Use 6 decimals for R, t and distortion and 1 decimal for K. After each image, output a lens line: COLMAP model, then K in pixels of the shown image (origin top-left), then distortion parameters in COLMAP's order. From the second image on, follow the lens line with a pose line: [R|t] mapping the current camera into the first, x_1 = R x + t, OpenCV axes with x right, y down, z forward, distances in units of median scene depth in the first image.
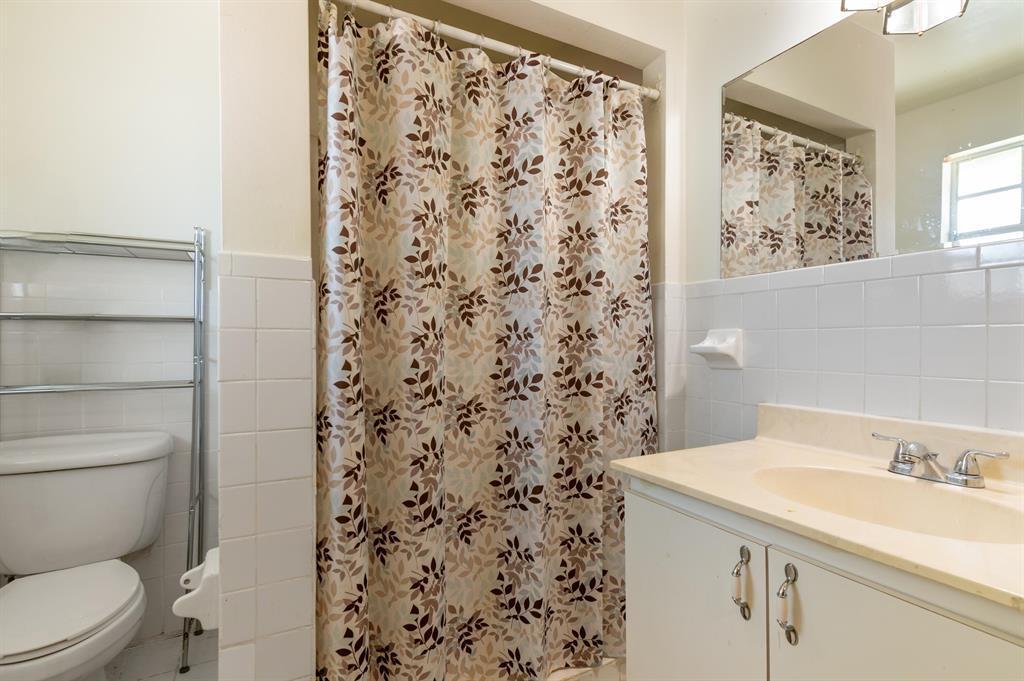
lens RADIAL K [[484.3, 0, 513.7], [0, 484.3, 343.8], [0, 0, 1]] dist [0.014699, -0.004901]
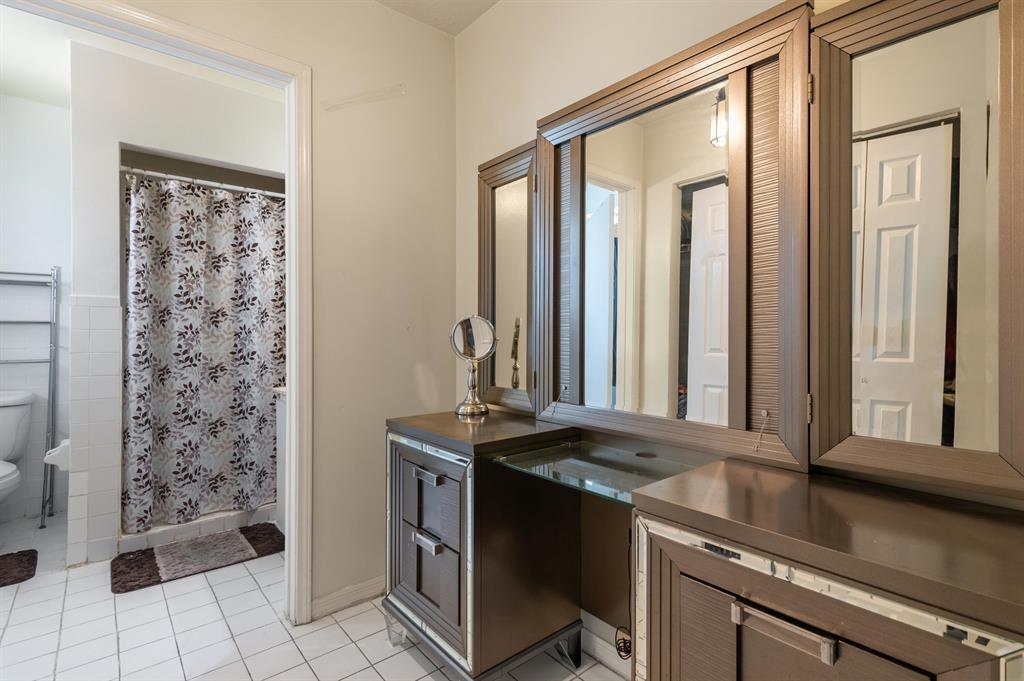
lens RADIAL K [[484.3, 0, 510.3], [0, 484.3, 331.8], [0, 0, 1]] dist [0.014699, -0.004901]
pose [[0.979917, -0.000193, 0.199408, 0.719800], [0.002396, 0.999939, -0.010806, 0.005783], [-0.199394, 0.011067, 0.979857, -1.243128]]
